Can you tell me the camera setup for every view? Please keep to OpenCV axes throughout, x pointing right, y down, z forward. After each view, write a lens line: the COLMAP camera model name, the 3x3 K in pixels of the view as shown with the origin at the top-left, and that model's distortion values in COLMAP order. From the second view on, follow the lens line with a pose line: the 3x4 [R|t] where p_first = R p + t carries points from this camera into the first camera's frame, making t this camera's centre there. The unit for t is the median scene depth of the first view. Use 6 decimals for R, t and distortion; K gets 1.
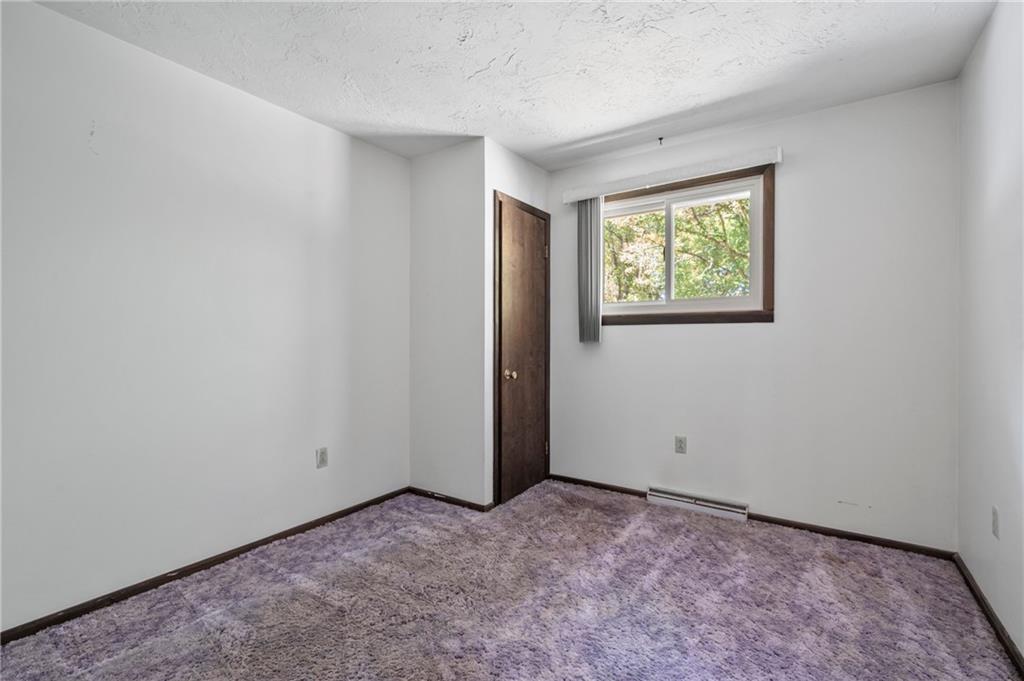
lens RADIAL K [[451.1, 0, 512.0], [0, 451.1, 340.5], [0, 0, 1]] dist [0.000838, 0.000041]
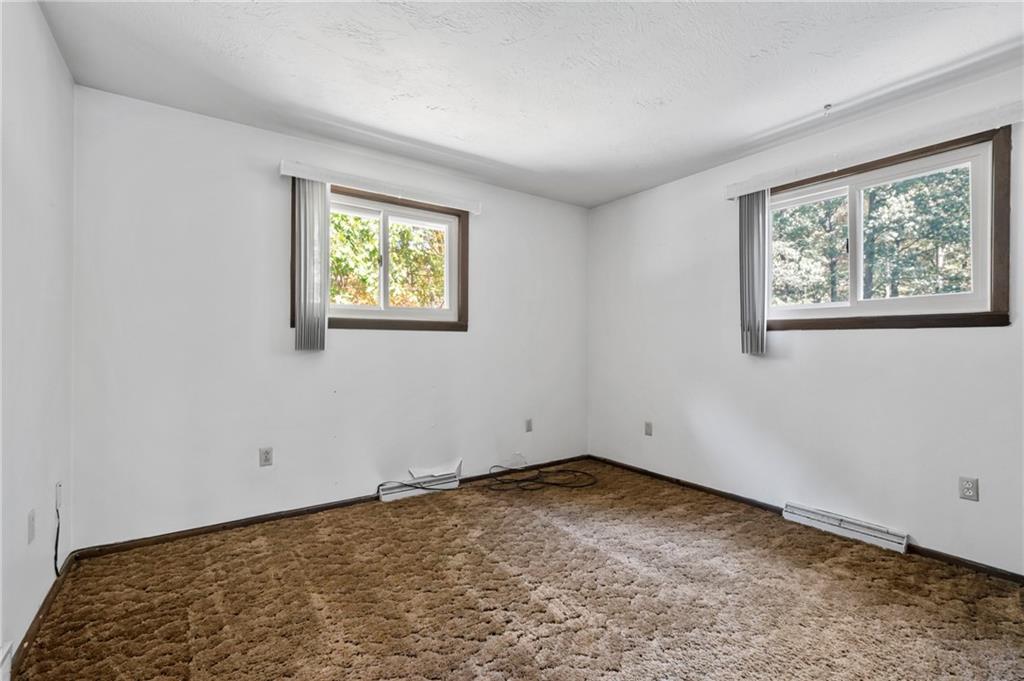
lens RADIAL K [[451.1, 0, 512.0], [0, 451.1, 340.5], [0, 0, 1]] dist [0.000838, 0.000041]
pose [[0.333804, 0.008282, 0.942606, -0.607354], [-0.003315, 0.999966, -0.007612, -0.002239], [-0.942637, -0.000584, 0.333820, 0.410517]]
